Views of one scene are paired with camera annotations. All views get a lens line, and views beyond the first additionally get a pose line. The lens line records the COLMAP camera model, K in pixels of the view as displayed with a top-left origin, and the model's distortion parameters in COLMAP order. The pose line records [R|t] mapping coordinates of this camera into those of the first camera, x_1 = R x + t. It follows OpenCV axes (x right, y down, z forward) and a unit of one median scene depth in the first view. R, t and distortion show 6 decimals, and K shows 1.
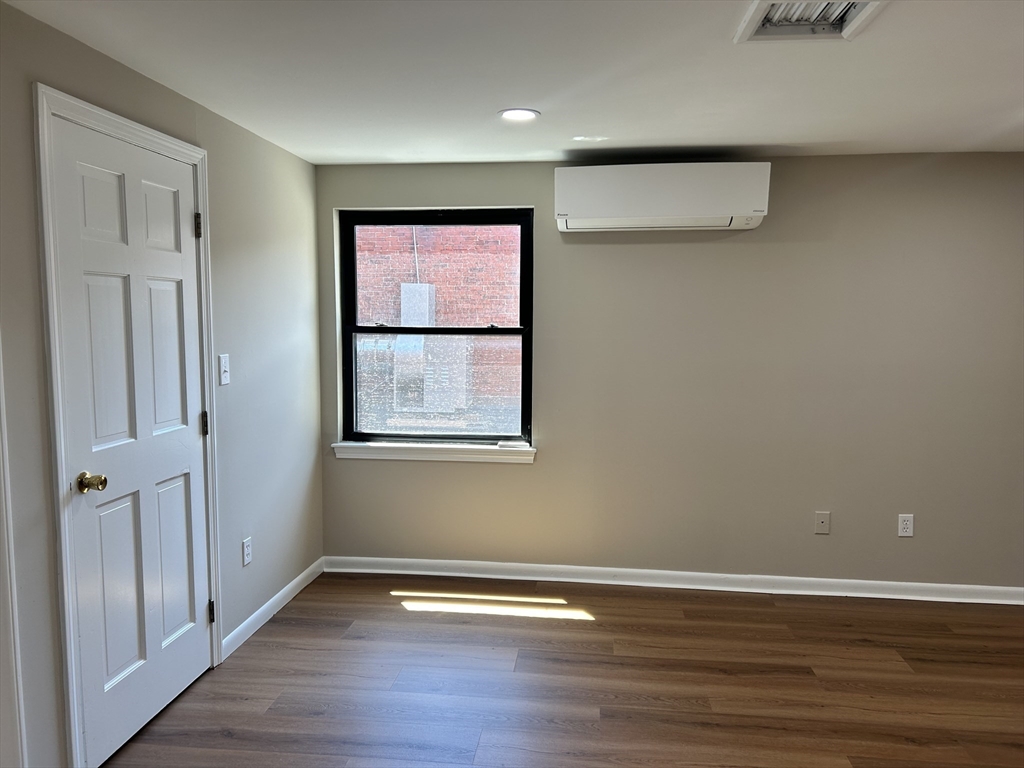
lens RADIAL K [[822.9, 0, 500.8], [0, 822.9, 384.5], [0, 0, 1]] dist [0.085508, -0.089607]
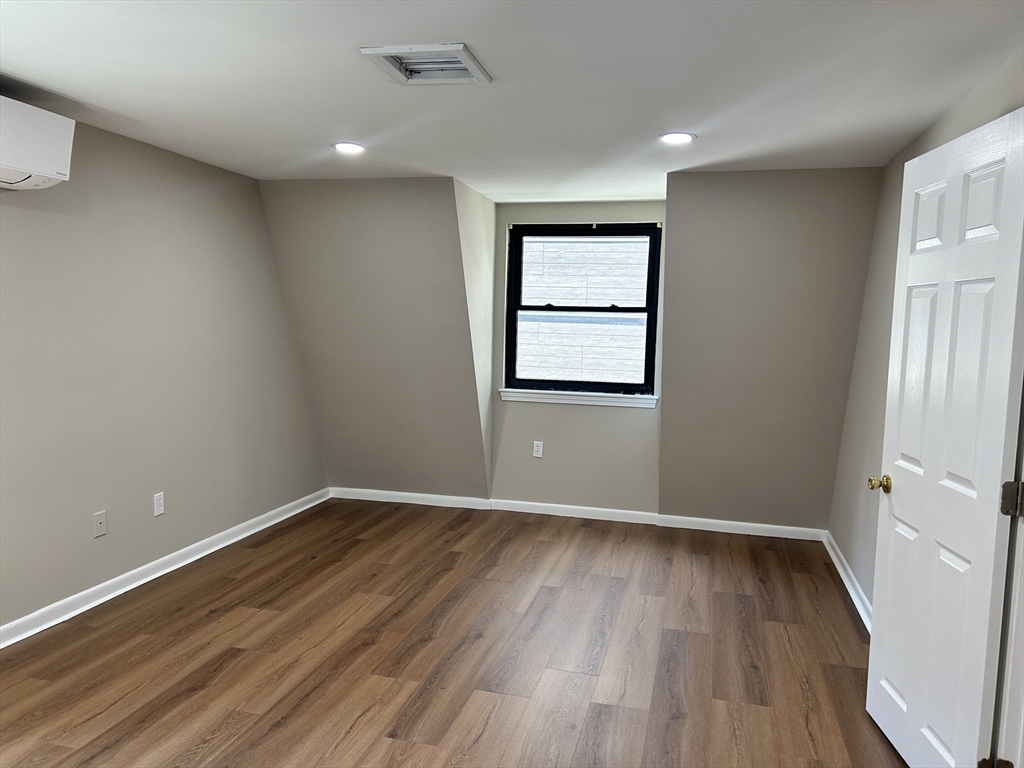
lens RADIAL K [[813.1, 0, 512.0], [0, 813.1, 384.0], [0, 0, 1]] dist [0.073027, -0.065812]
pose [[0.115927, -0.085523, 0.989569, -0.476450], [0.075274, 0.994178, 0.077103, -0.026316], [-0.990401, 0.065550, 0.121689, 0.449275]]
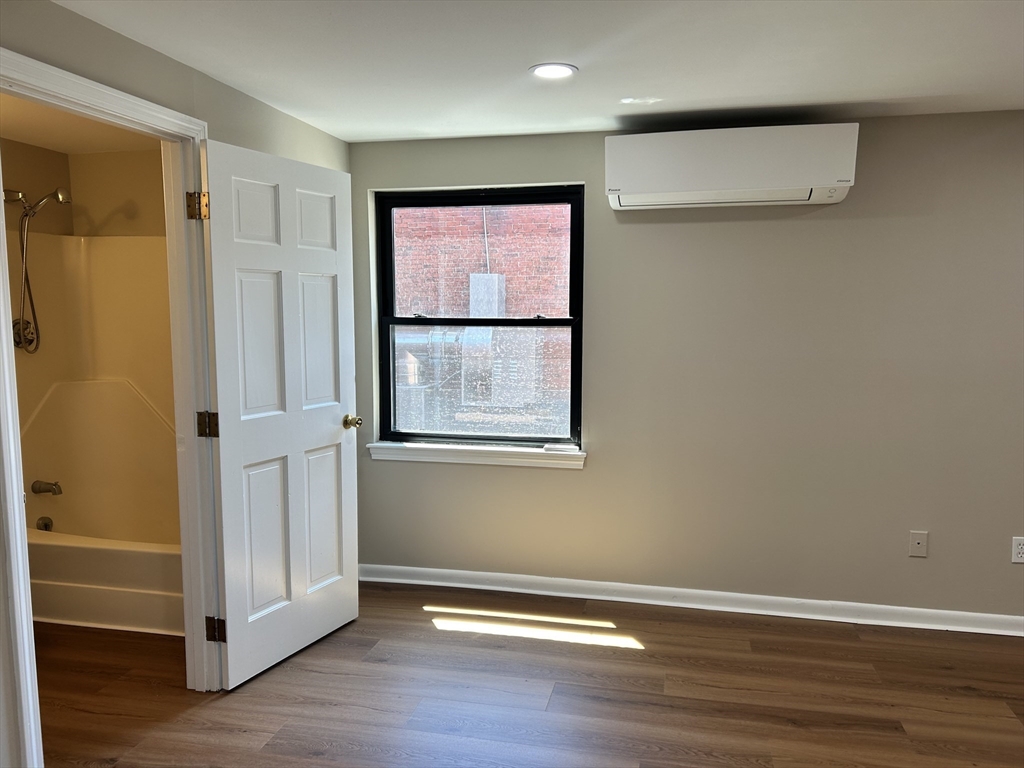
lens RADIAL K [[813.1, 0, 512.0], [0, 813.1, 384.0], [0, 0, 1]] dist [0.073027, -0.065812]
pose [[0.994868, 0.005268, -0.101041, 0.056598], [-0.004167, 0.999930, 0.011107, -0.007386], [0.101092, -0.010628, 0.994820, 0.117617]]
